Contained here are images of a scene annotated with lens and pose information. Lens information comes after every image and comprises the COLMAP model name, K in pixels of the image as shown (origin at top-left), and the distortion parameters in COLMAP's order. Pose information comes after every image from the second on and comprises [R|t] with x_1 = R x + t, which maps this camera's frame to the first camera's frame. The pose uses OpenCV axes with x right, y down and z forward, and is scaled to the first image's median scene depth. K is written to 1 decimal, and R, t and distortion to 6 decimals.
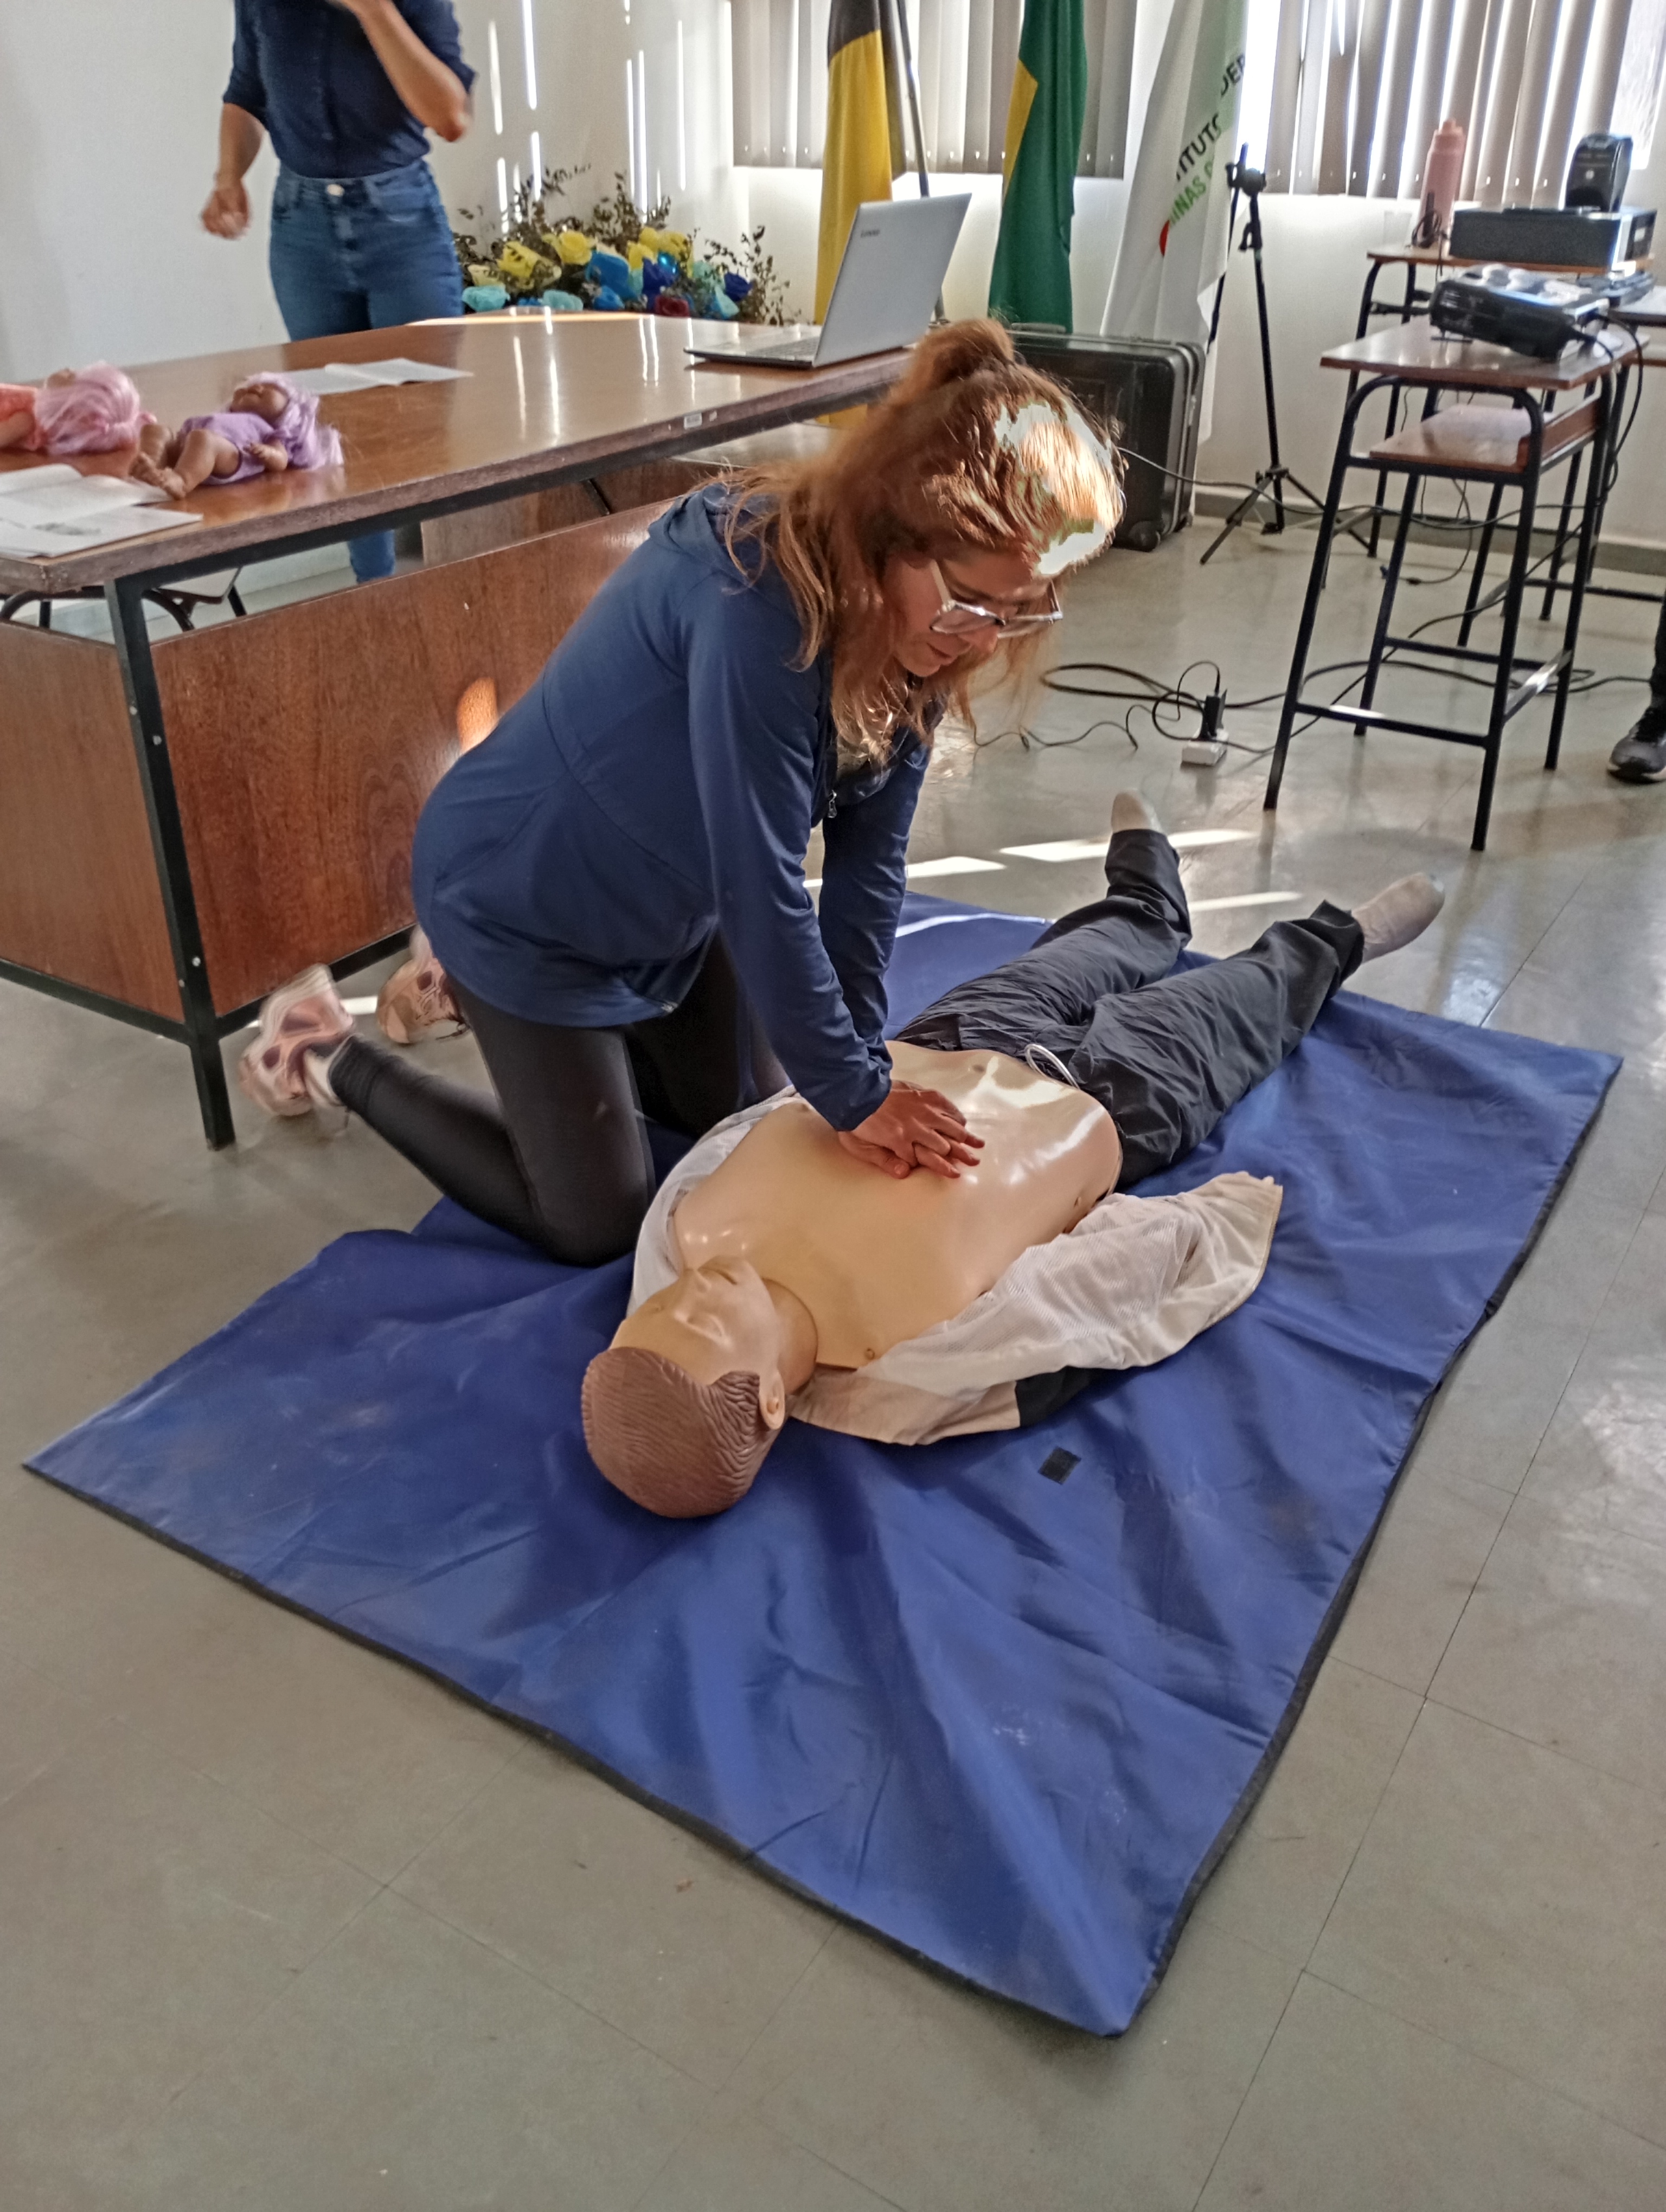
lens RADIAL K [[1834.7, 0, 833.0], [0, 1834.7, 1106.0], [0, 0, 1]] dist [0.076324, -0.102726]
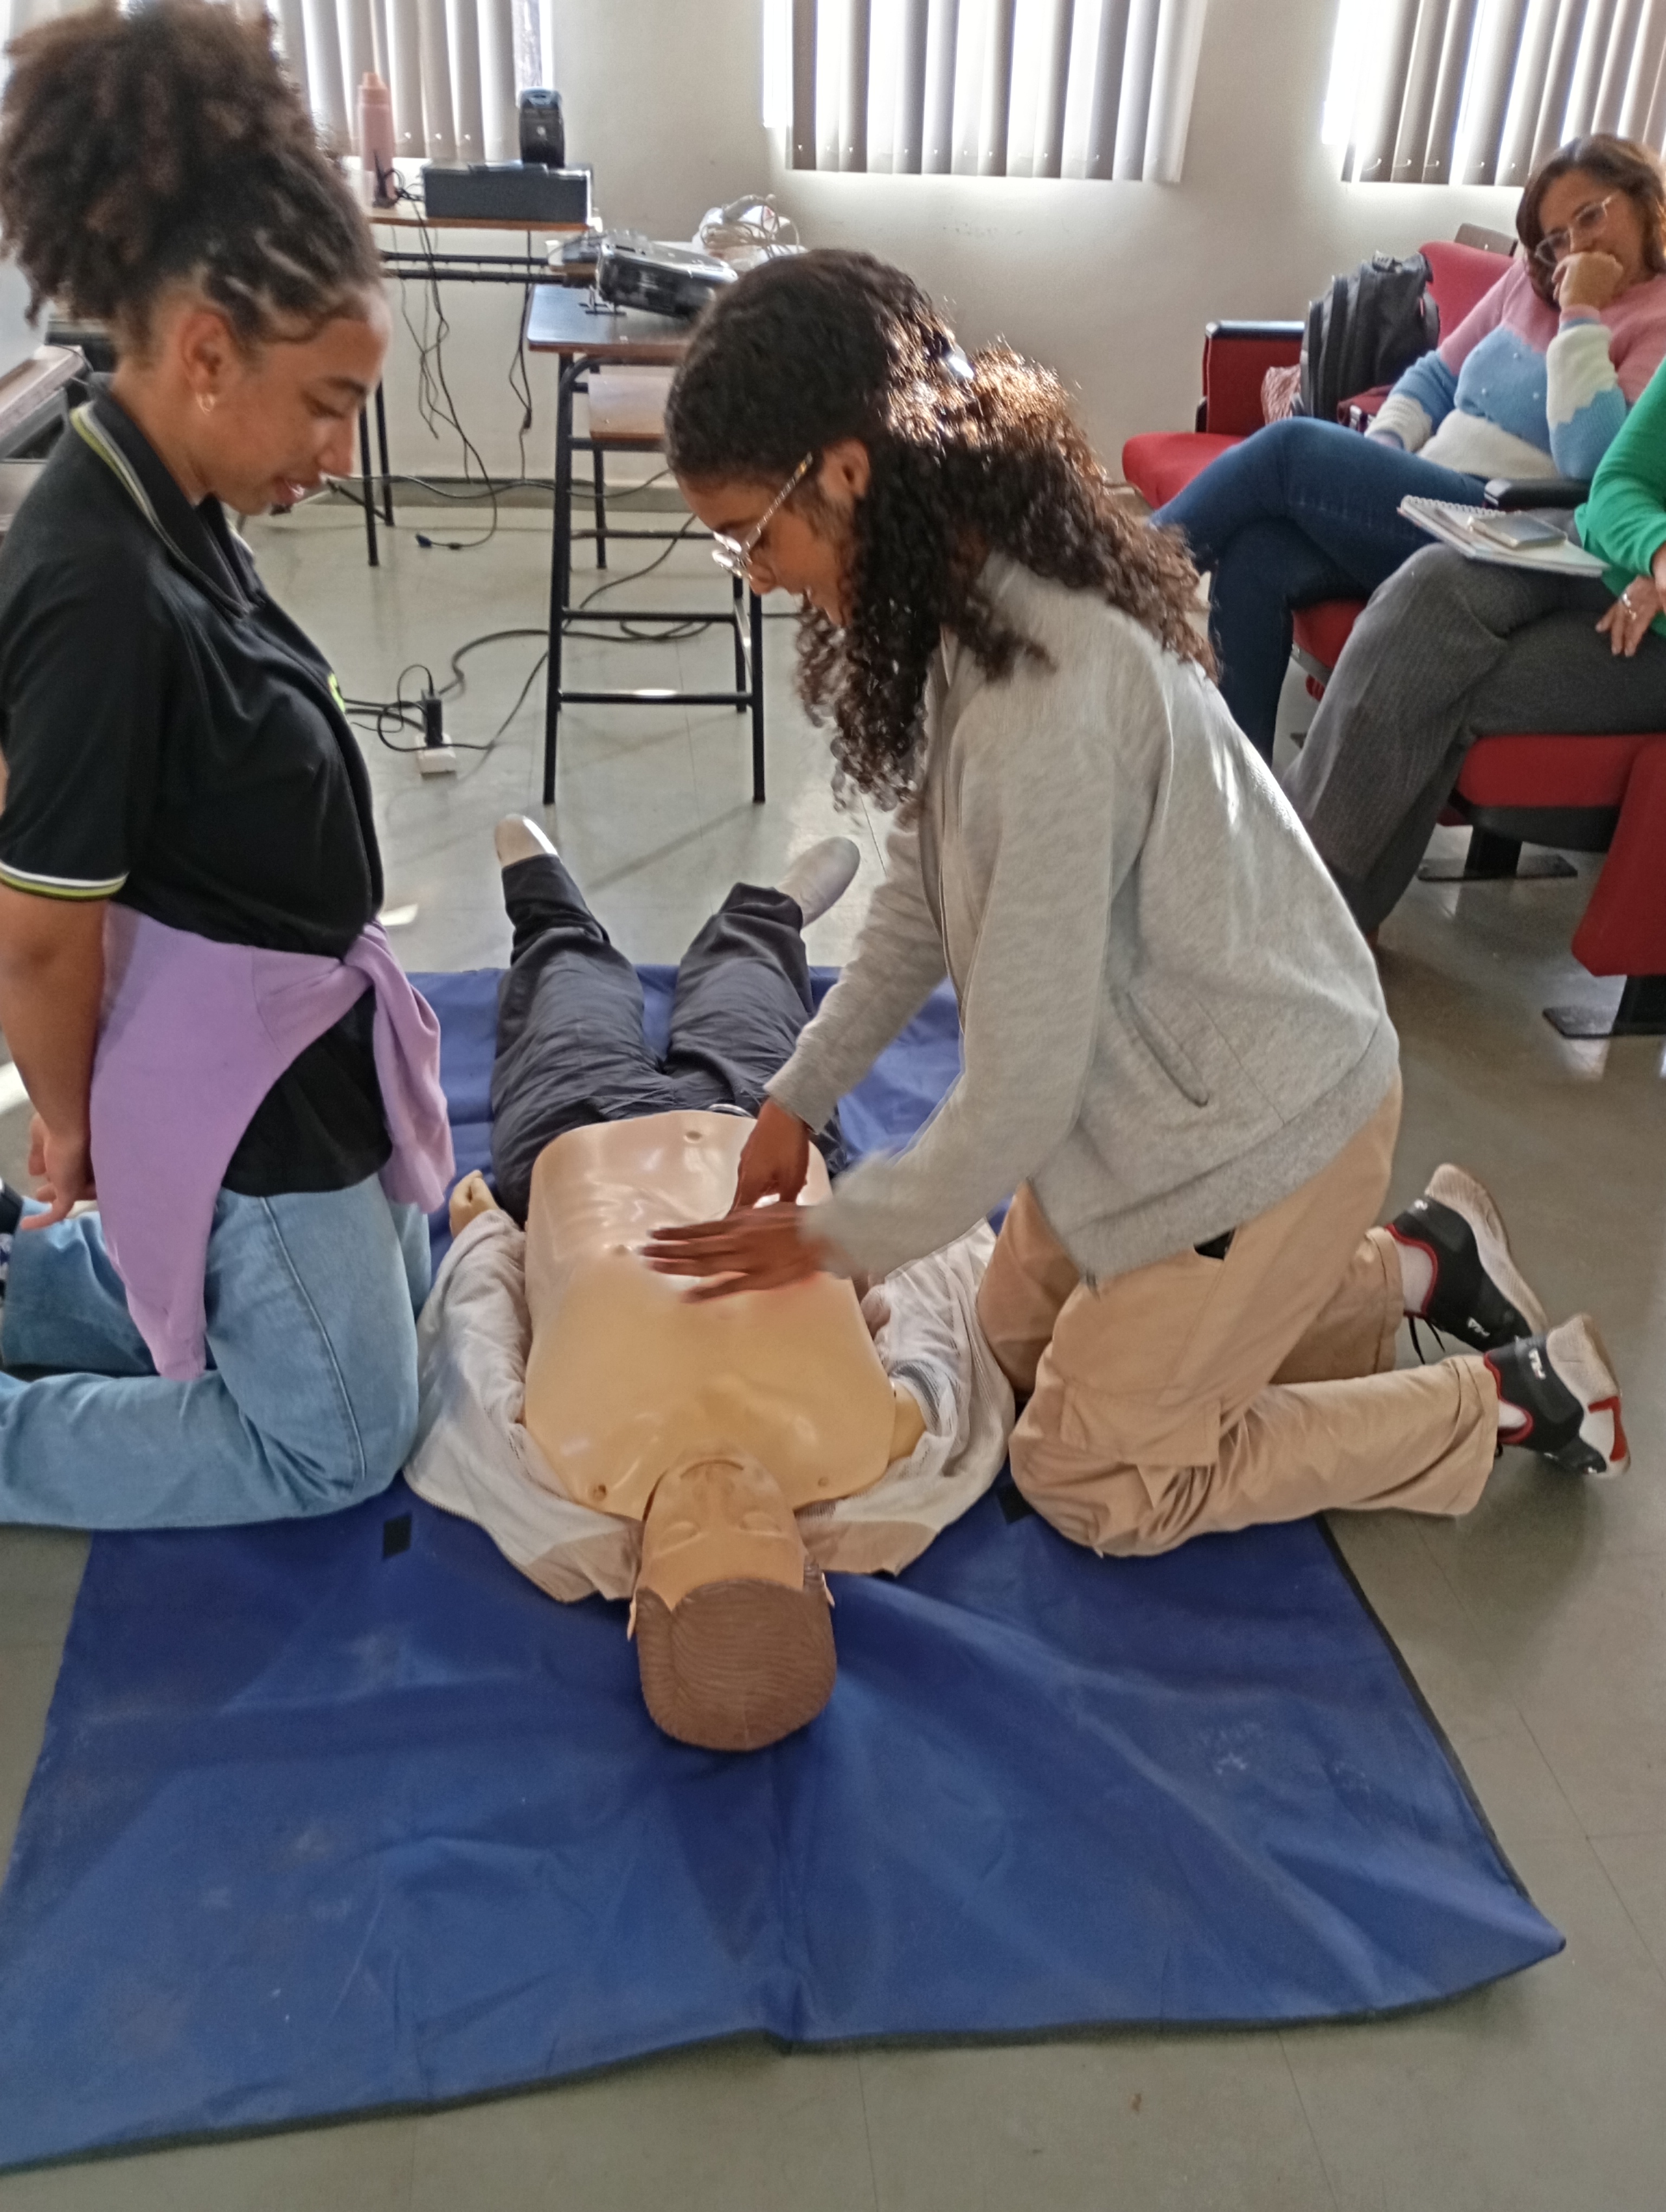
lens RADIAL K [[1843.7, 0, 843.7], [0, 1843.7, 1120.7], [0, 0, 1]] dist [0.046811, -0.100465]
pose [[0.763399, -0.311410, 0.565903, -0.338894], [0.288075, 0.948295, 0.133224, -0.121734], [-0.578130, 0.061319, 0.813637, 0.183659]]
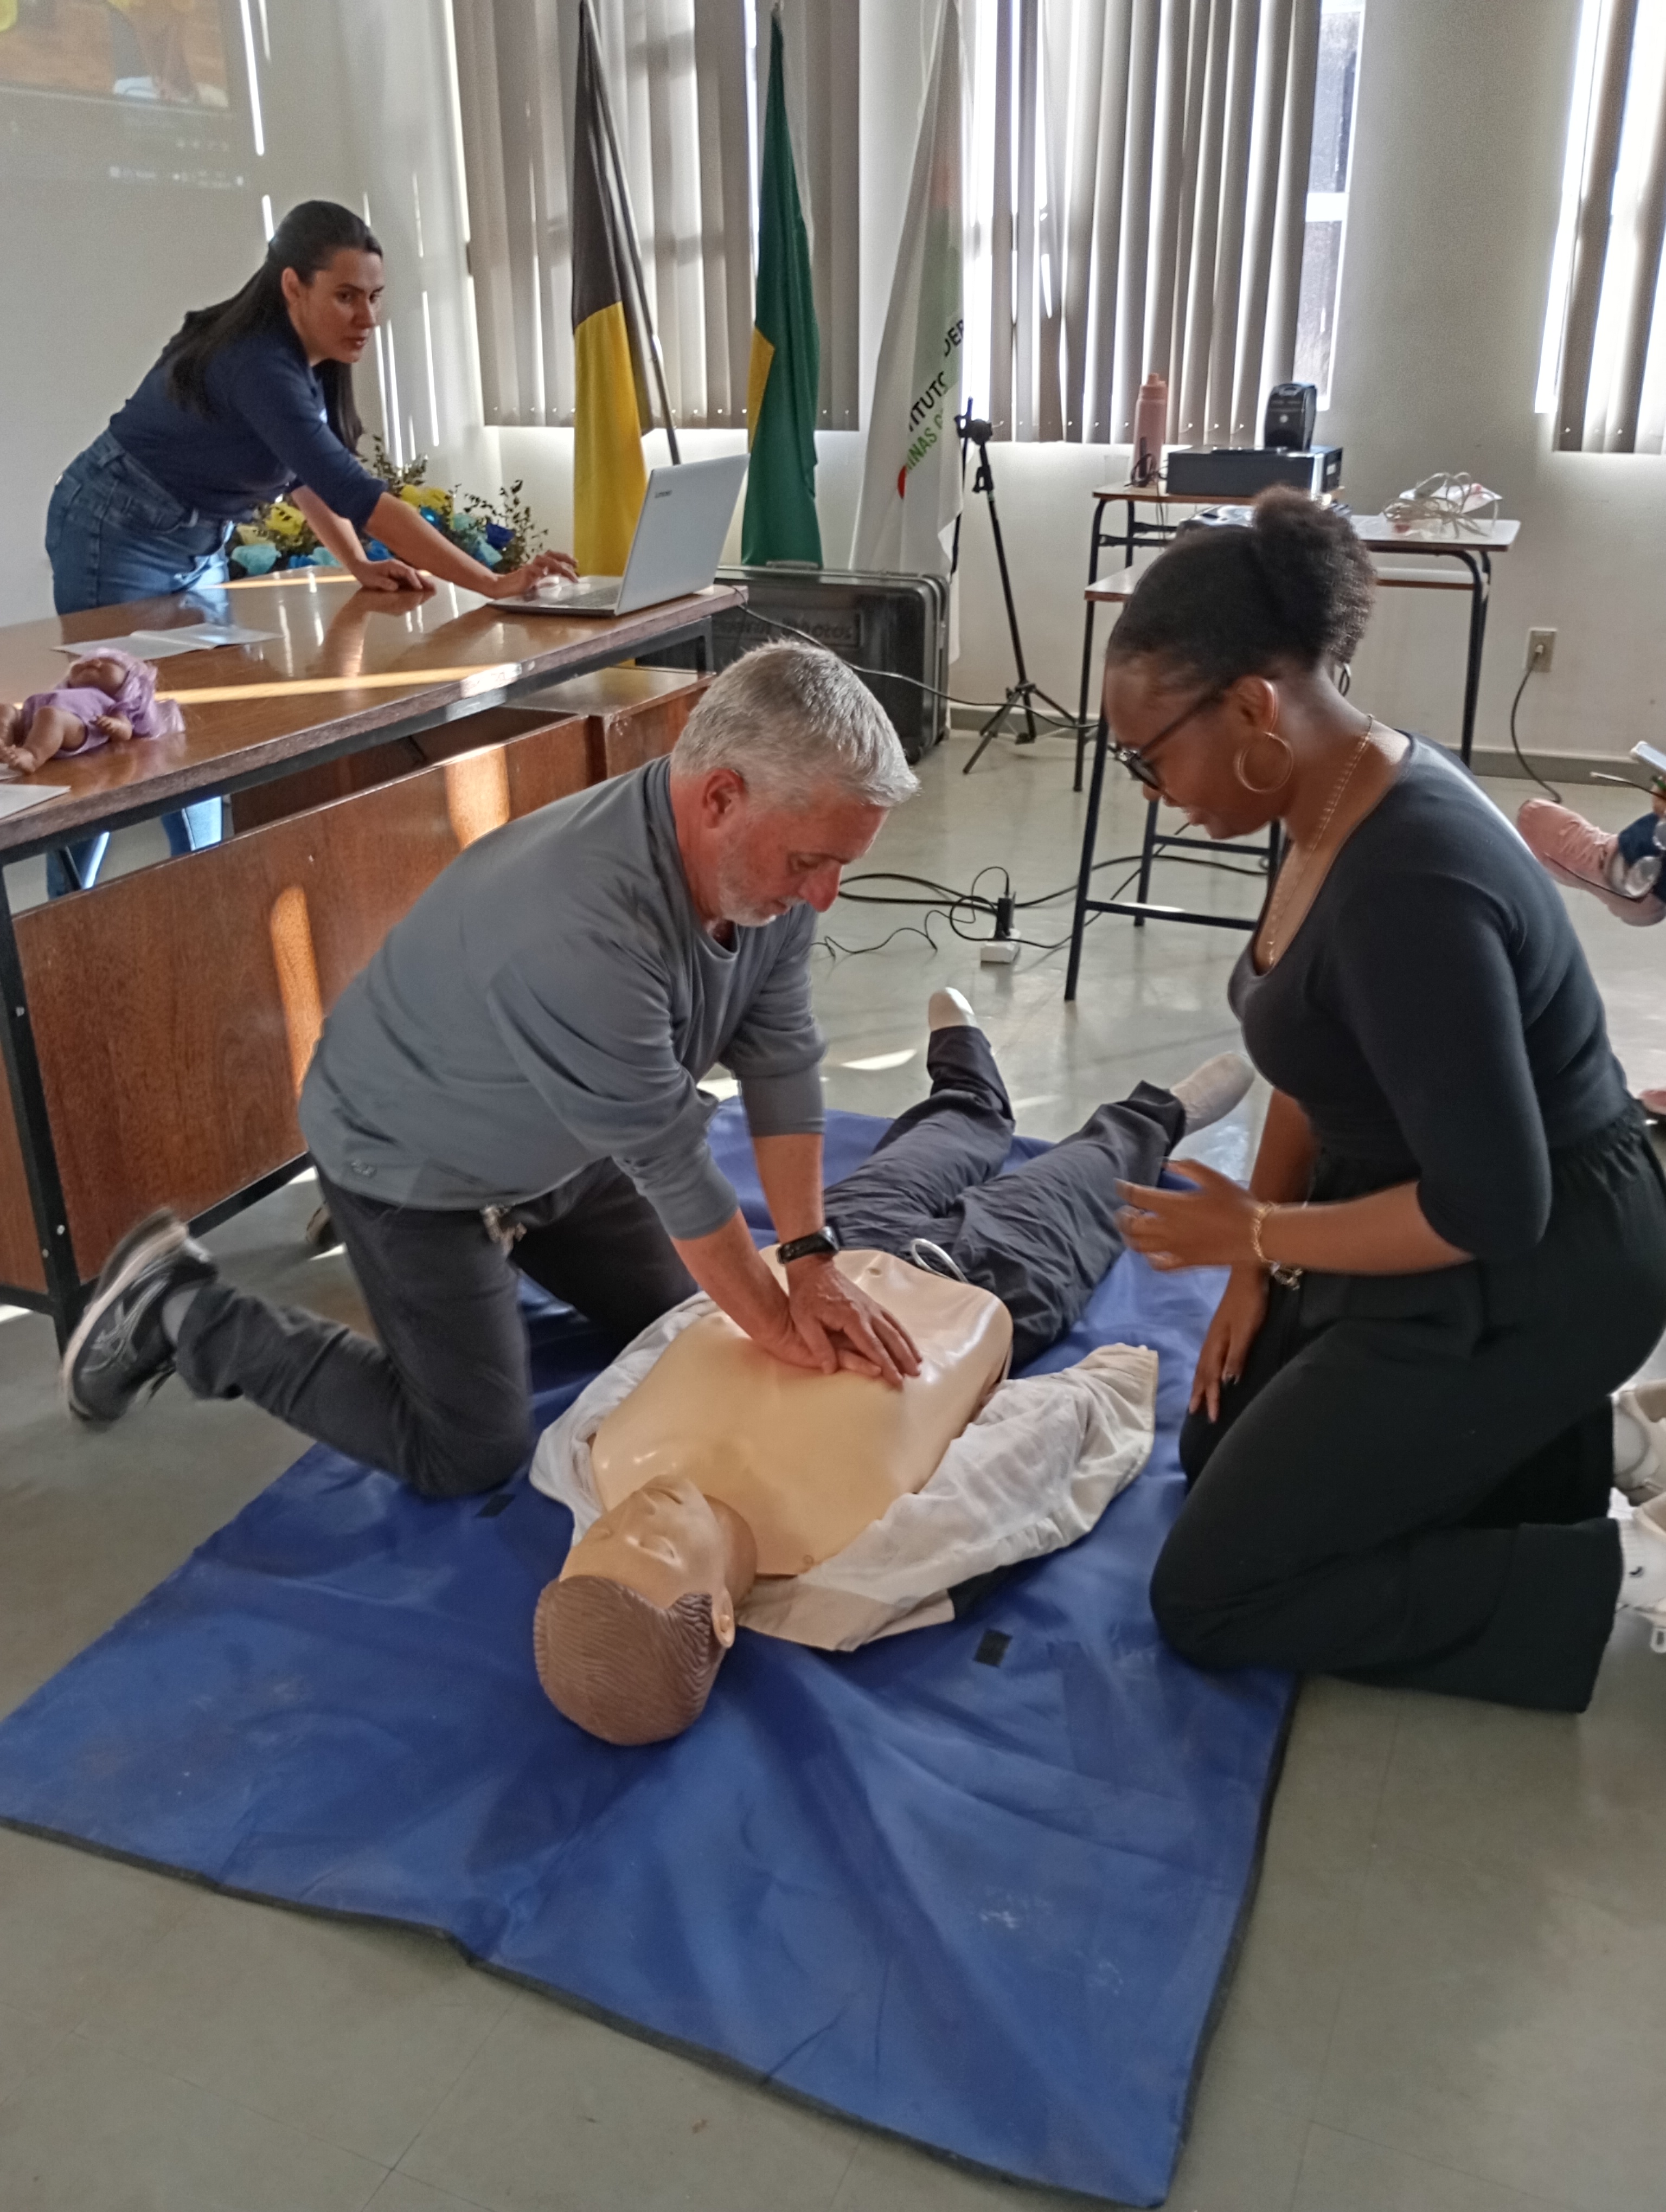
lens RADIAL K [[1843.7, 0, 843.7], [0, 1843.7, 1120.7], [0, 0, 1]] dist [0.046811, -0.100465]
pose [[0.987429, -0.075820, 0.138690, -0.060212], [0.089297, 0.991590, -0.093675, -0.005905], [-0.130421, 0.104882, 0.985896, -0.025836]]
